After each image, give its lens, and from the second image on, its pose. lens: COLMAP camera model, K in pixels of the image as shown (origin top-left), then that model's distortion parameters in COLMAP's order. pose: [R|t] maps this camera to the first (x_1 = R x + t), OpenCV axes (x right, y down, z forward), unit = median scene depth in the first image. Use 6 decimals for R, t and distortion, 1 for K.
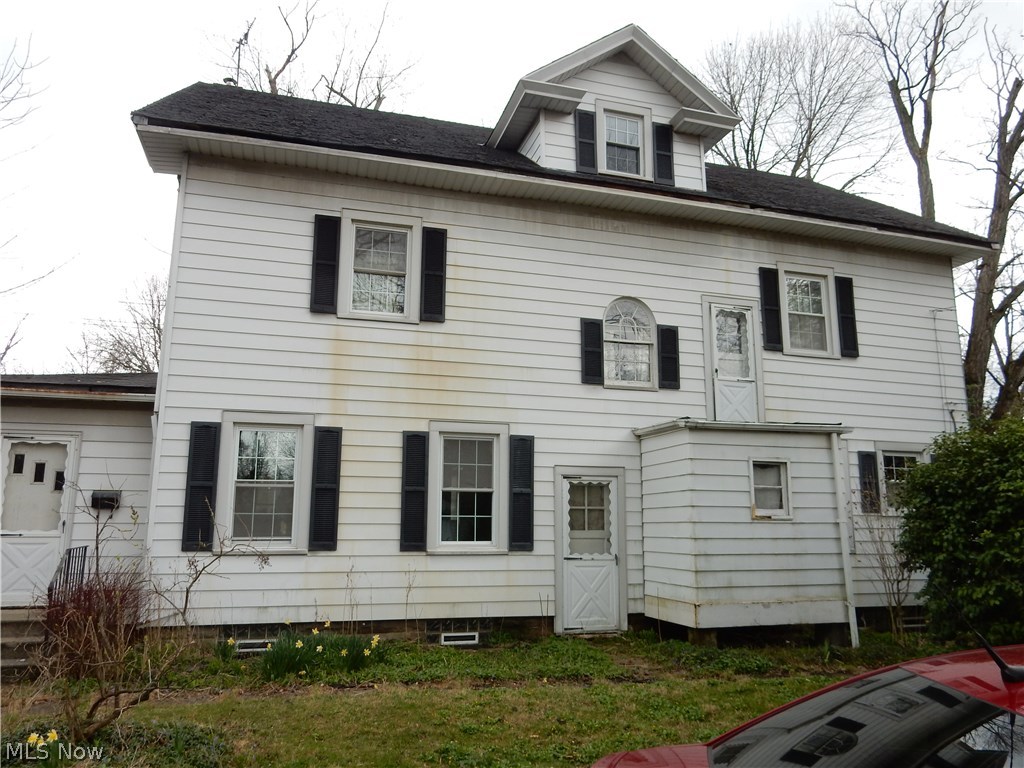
lens RADIAL K [[739.4, 0, 512.0], [0, 739.4, 384.0], [0, 0, 1]] dist [0.003884, 0.001318]
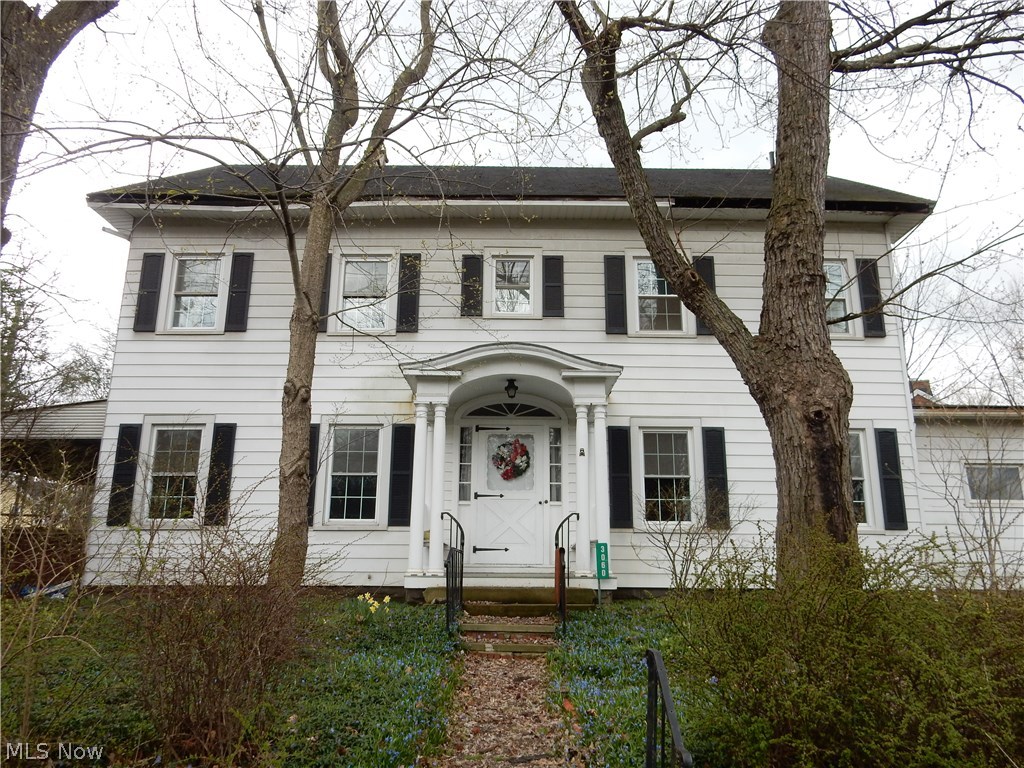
lens RADIAL K [[617.3, 0, 512.0], [0, 617.3, 384.0], [0, 0, 1]] dist [0.000011, 0.000025]
pose [[0.951855, -0.055209, -0.301537, 0.472013], [0.053137, 0.998473, -0.015078, 0.029059], [0.301910, -0.001671, 0.953335, 0.149120]]
